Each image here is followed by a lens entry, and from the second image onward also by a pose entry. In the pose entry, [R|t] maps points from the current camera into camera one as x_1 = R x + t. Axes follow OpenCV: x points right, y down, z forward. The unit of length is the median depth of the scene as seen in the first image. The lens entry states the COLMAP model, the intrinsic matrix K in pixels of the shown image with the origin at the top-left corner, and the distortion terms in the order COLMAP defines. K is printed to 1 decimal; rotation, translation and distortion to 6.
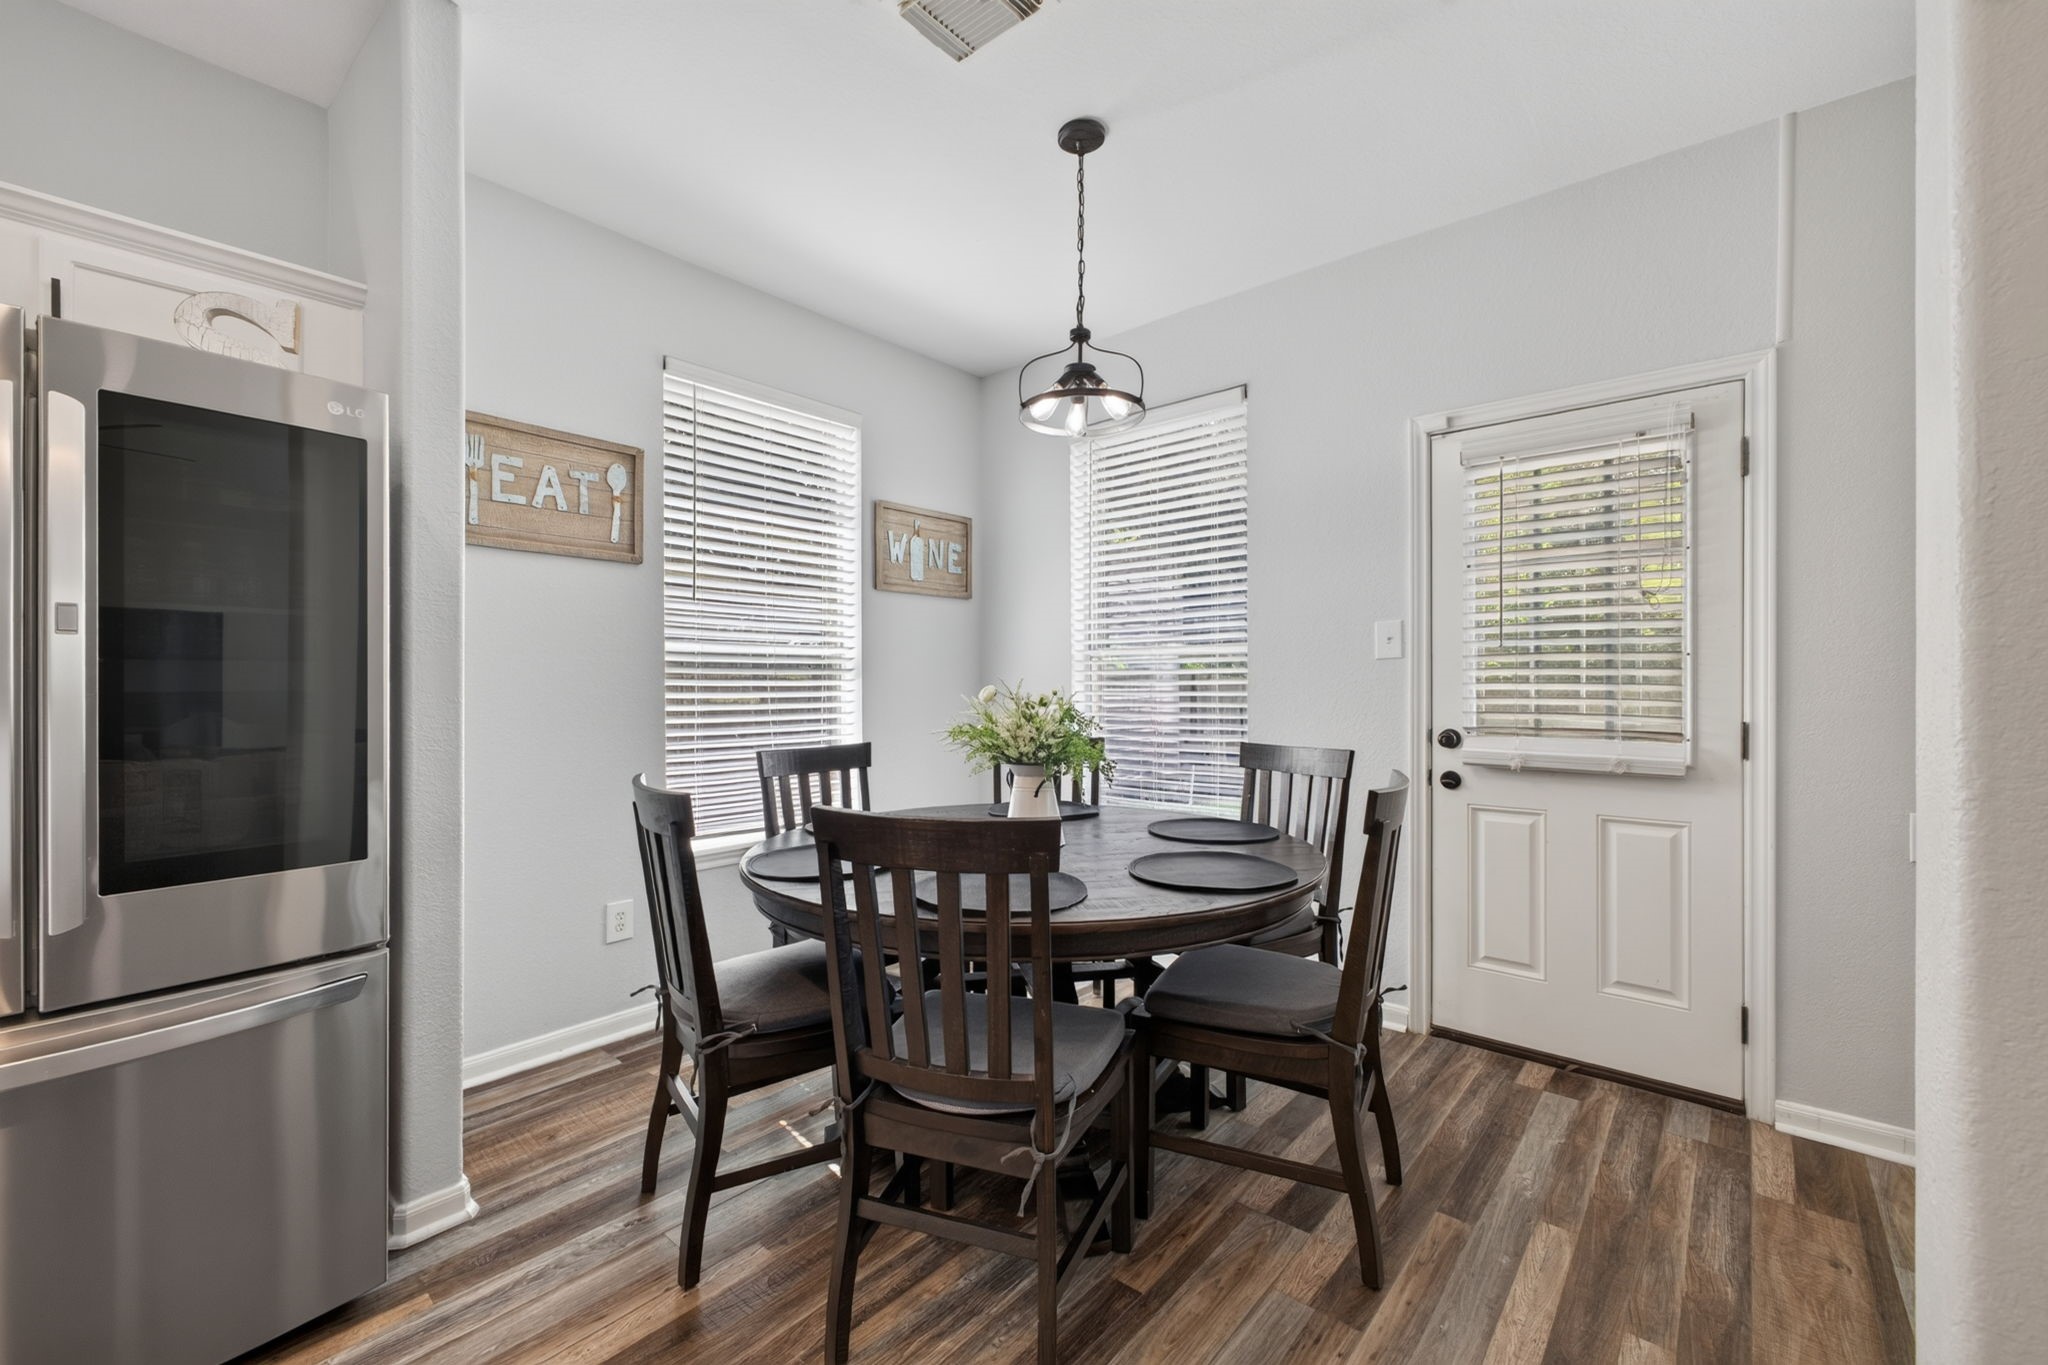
lens RADIAL K [[837.4, 0, 1023.2], [0, 837.4, 689.9], [0, 0, 1]] dist [0.000703, 0.000019]
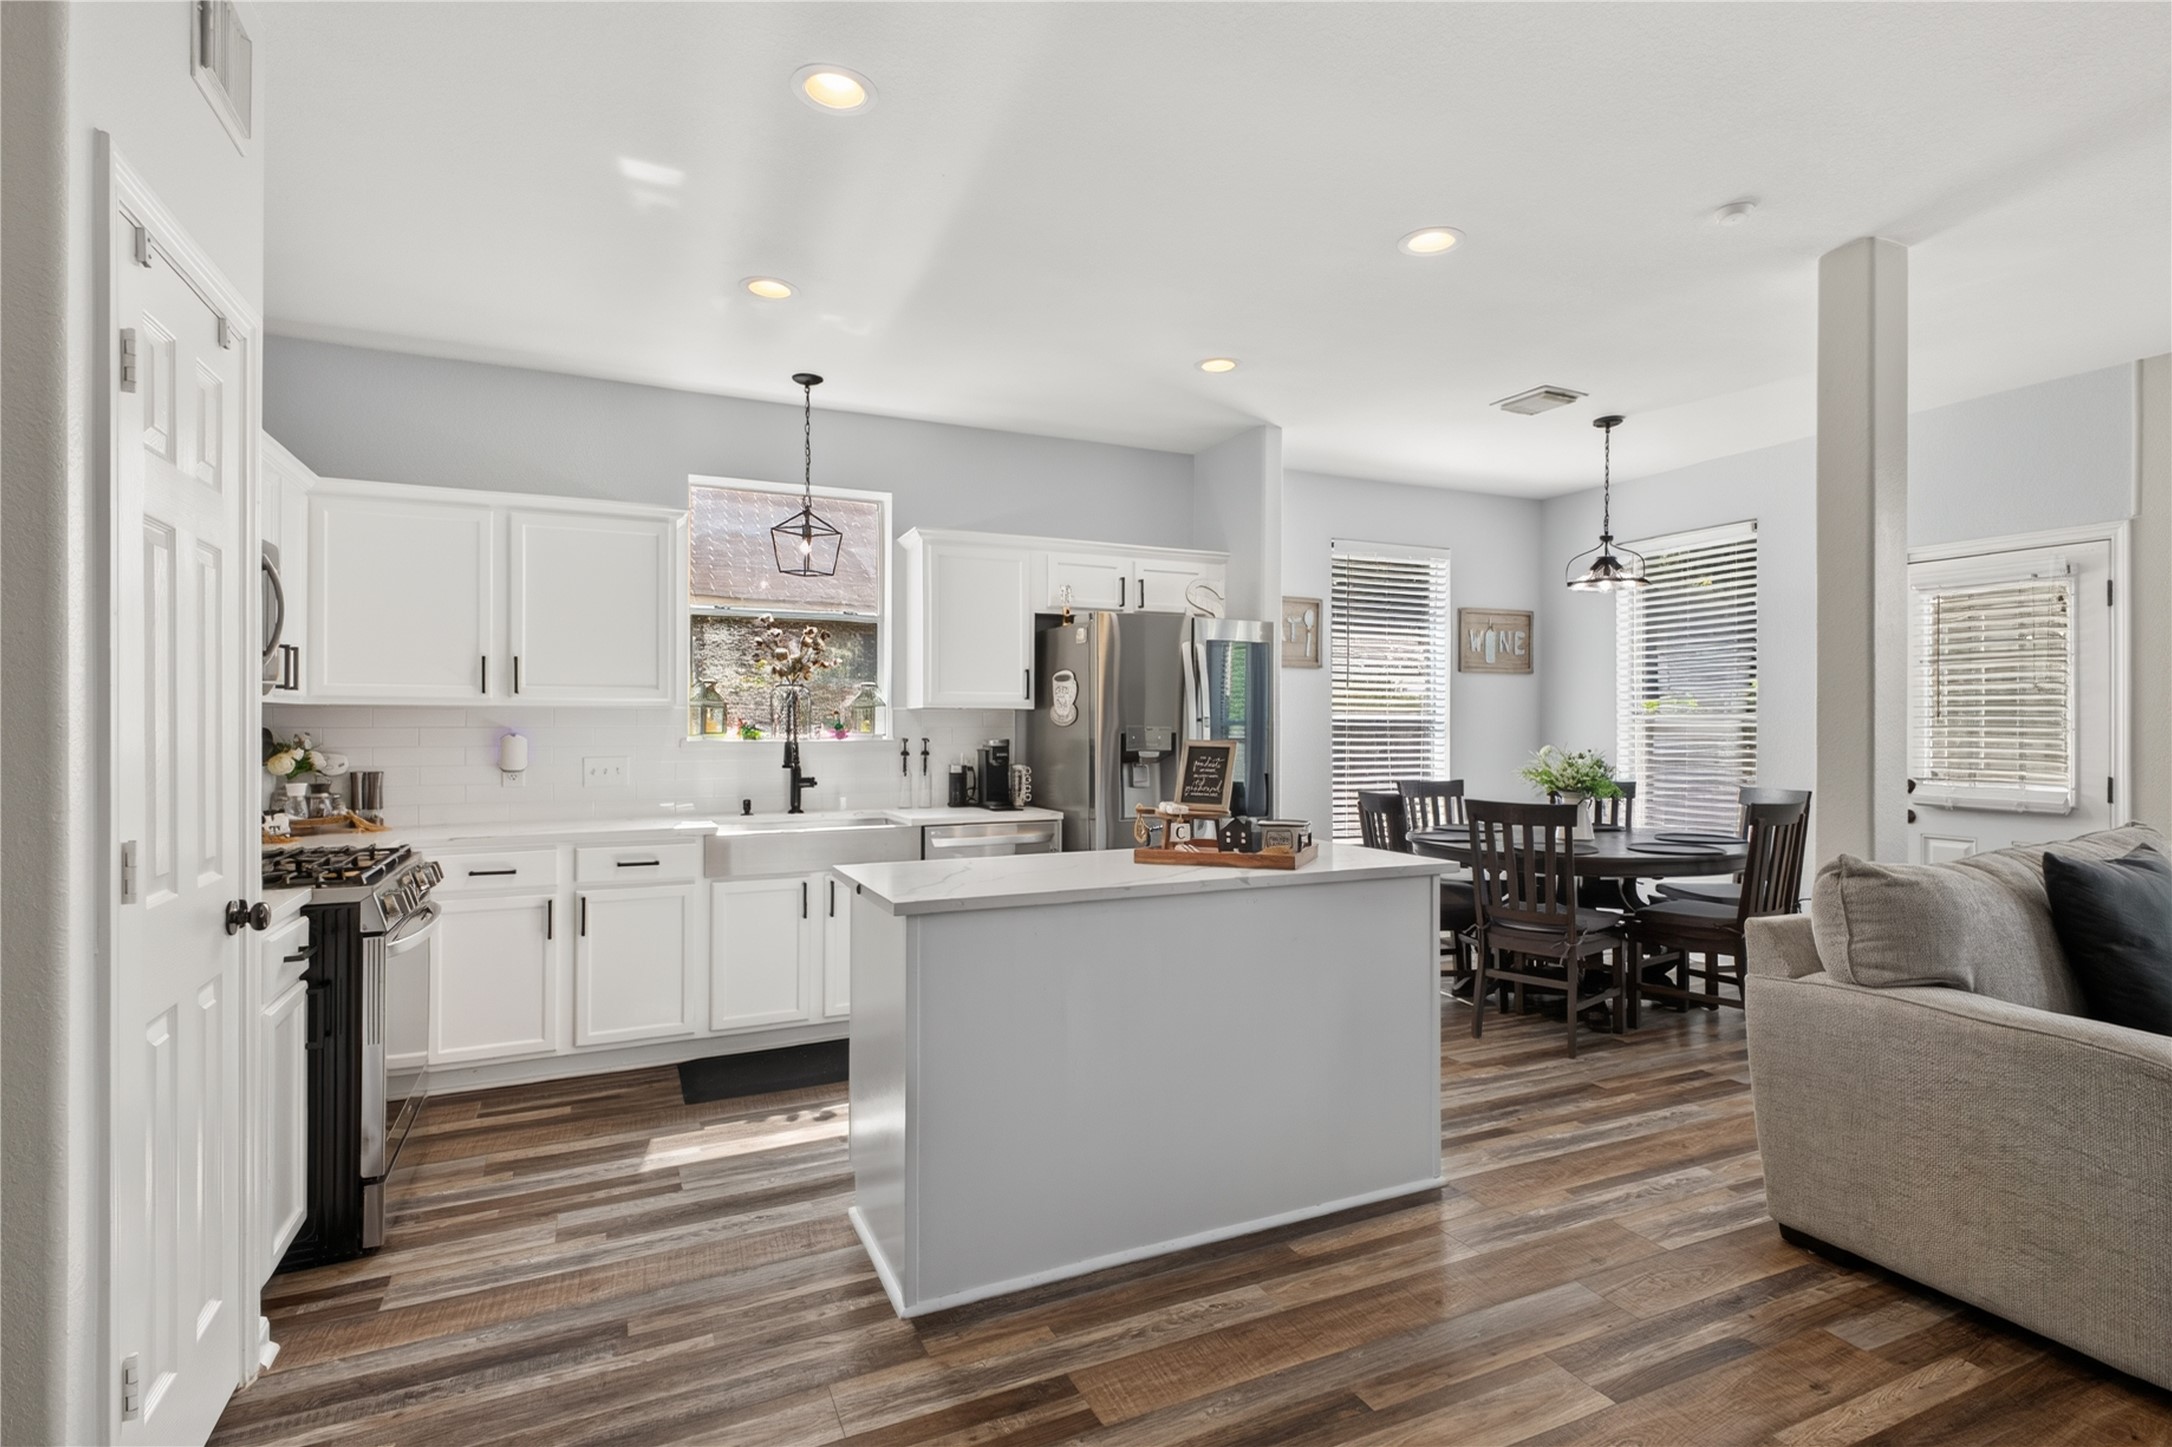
lens RADIAL K [[1085.8, 0, 1104.7], [0, 1085.8, 727.6], [0, 0, 1]] dist [-0.004772, -0.001574]
pose [[0.909516, 0.003744, -0.415652, 0.057492], [-0.003520, 0.999993, 0.001306, -0.041646], [0.415654, 0.000275, 0.909523, -1.379809]]
